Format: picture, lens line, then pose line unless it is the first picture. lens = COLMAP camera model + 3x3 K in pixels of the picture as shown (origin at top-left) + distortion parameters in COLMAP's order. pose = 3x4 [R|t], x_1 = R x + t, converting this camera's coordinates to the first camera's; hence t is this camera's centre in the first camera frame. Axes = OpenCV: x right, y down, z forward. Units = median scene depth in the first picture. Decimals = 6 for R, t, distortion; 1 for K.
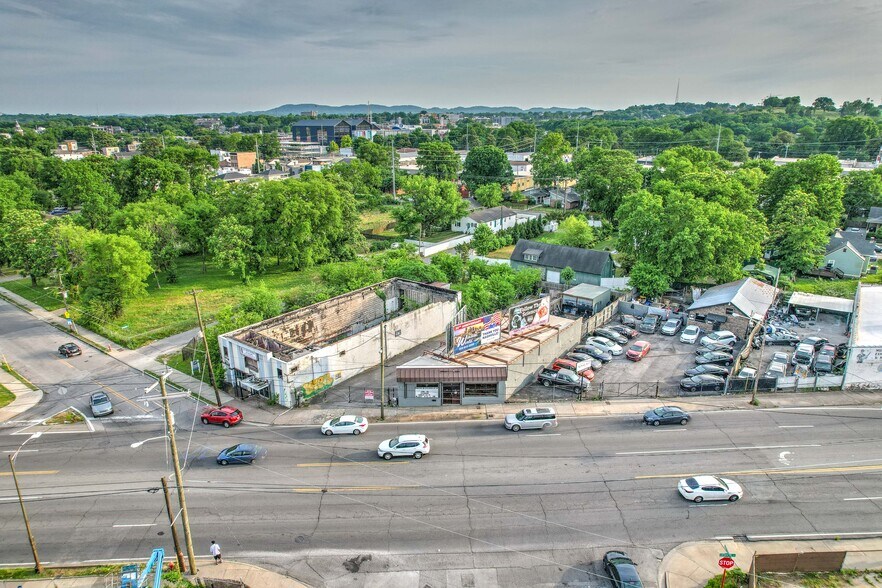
lens RADIAL K [[562.6, 0, 438.9], [0, 562.6, 300.7], [0, 0, 1]] dist [-0.069395, 0.060963]
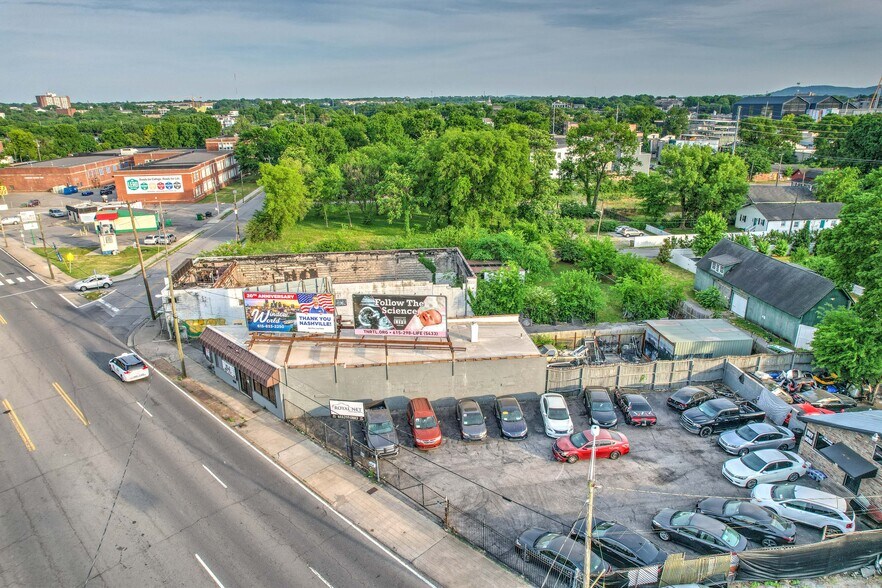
lens RADIAL K [[562.6, 0, 439.0], [0, 562.6, 300.6], [0, 0, 1]] dist [-0.069395, 0.060963]
pose [[0.699221, 0.235963, -0.674842, 0.469955], [-0.218555, 0.969321, 0.112479, -0.054514], [0.680679, 0.068843, 0.729340, 0.430300]]
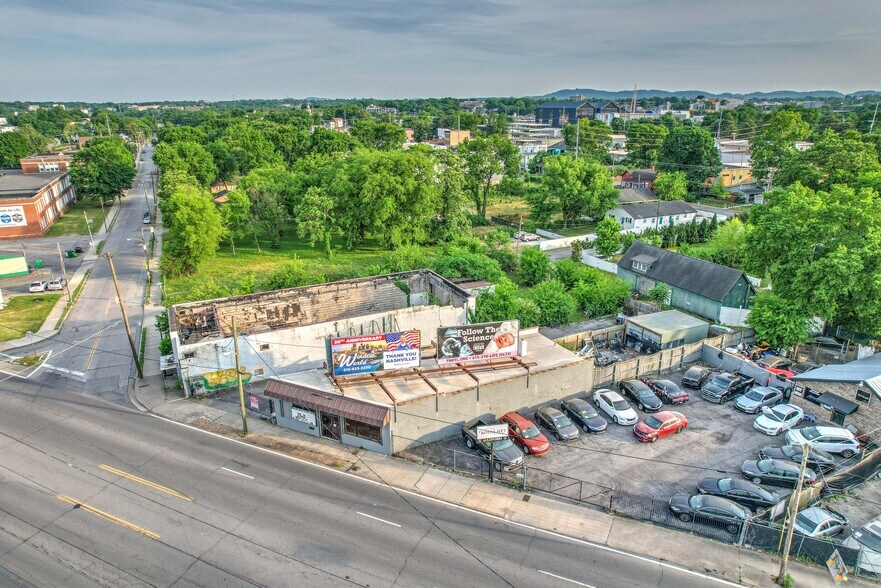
lens RADIAL K [[562.0, 0, 438.7], [0, 562.0, 301.1], [0, 0, 1]] dist [-0.069395, 0.060963]
pose [[0.894457, 0.146146, -0.422596, 0.310485], [-0.135864, 0.989225, 0.054537, -0.043228], [0.426013, 0.008635, 0.904676, 0.257751]]
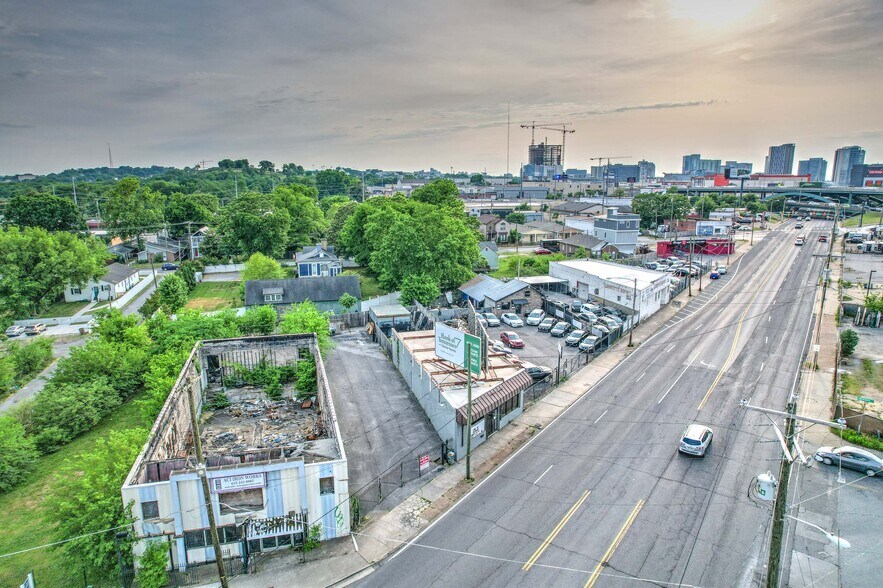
lens RADIAL K [[563.2, 0, 438.9], [0, 563.2, 298.1], [0, 0, 1]] dist [-0.069395, 0.060963]
pose [[0.603853, -0.162927, 0.780267, -0.440918], [0.252174, 0.967657, 0.006898, -0.023578], [-0.756155, 0.192597, 0.625409, 0.350118]]
